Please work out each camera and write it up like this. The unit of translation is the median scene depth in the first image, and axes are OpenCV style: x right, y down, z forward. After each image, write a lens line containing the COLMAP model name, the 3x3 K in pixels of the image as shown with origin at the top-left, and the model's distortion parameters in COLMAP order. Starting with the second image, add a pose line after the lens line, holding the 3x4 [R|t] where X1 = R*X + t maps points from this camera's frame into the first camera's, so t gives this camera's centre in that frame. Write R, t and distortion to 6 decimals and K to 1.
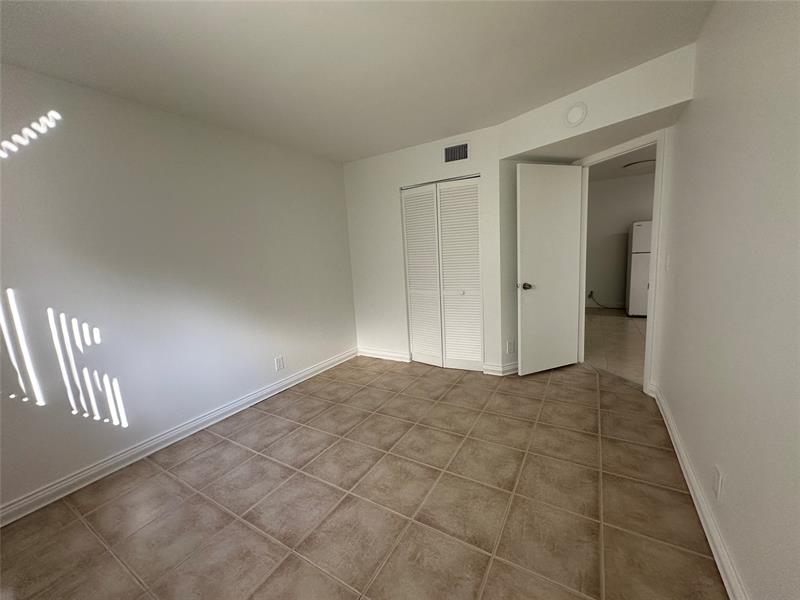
lens RADIAL K [[314.9, 0, 400.3], [0, 314.9, 299.0], [0, 0, 1]] dist [-0.001034, 0.001149]
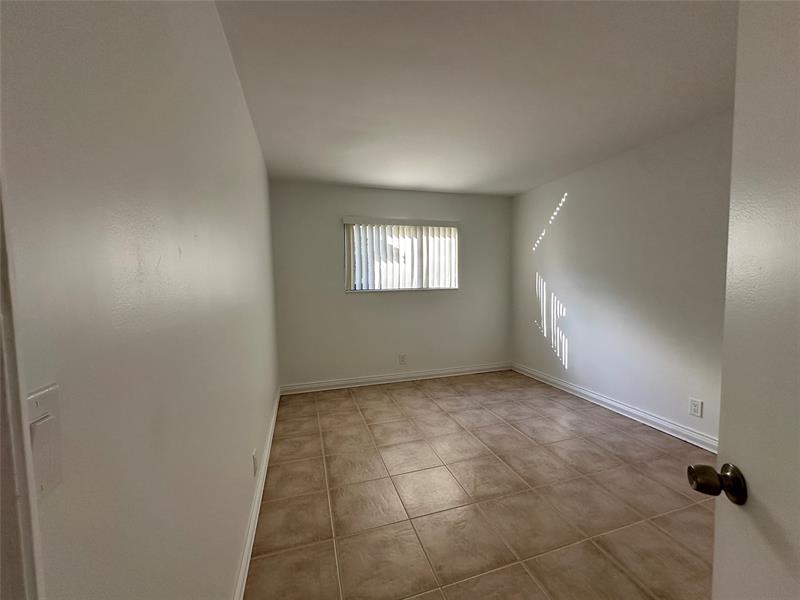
lens RADIAL K [[314.9, 0, 401.9], [0, 314.9, 303.5], [0, 0, 1]] dist [-0.001034, 0.001149]
pose [[-0.653910, 0.125626, -0.746069, 0.993378], [-0.055009, 0.975613, 0.212492, -0.264893], [0.754570, 0.179991, -0.631053, 1.444862]]
